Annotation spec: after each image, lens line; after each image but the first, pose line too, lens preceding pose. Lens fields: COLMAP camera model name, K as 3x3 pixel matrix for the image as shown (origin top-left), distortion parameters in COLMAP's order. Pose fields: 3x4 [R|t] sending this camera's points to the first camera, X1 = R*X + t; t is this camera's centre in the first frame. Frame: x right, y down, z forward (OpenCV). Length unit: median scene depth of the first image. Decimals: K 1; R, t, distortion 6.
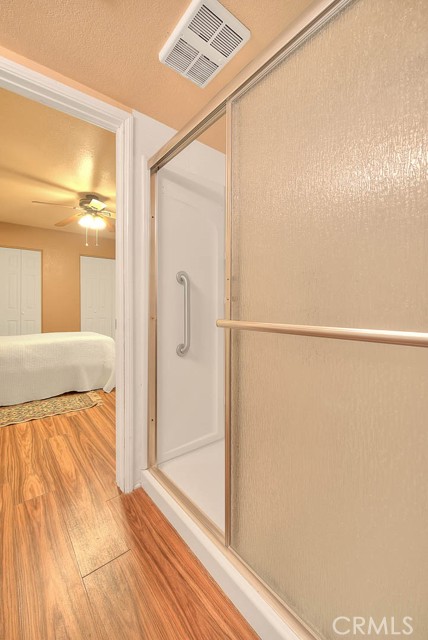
lens RADIAL K [[265.1, 0, 225.4], [0, 265.1, 308.6], [0, 0, 1]] dist [-0.003204, -0.000293]
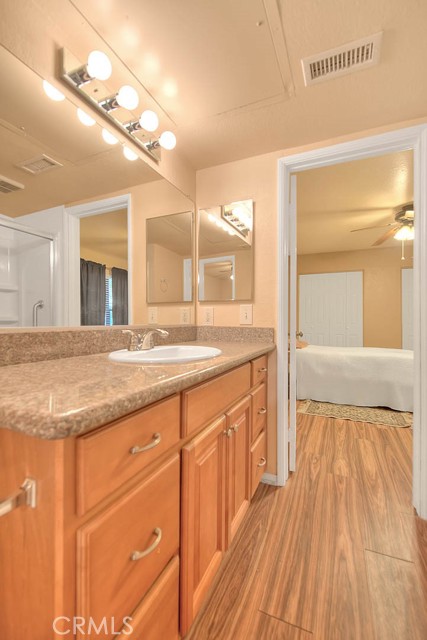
lens RADIAL K [[285.2, 0, 212.3], [0, 285.2, 323.4], [0, 0, 1]] dist [-0.001069, 0.000092]
pose [[0.433718, 0.009721, -0.900996, 0.153230], [-0.014162, 0.999892, 0.003970, 0.001566], [0.900938, 0.011038, 0.433808, -0.096979]]
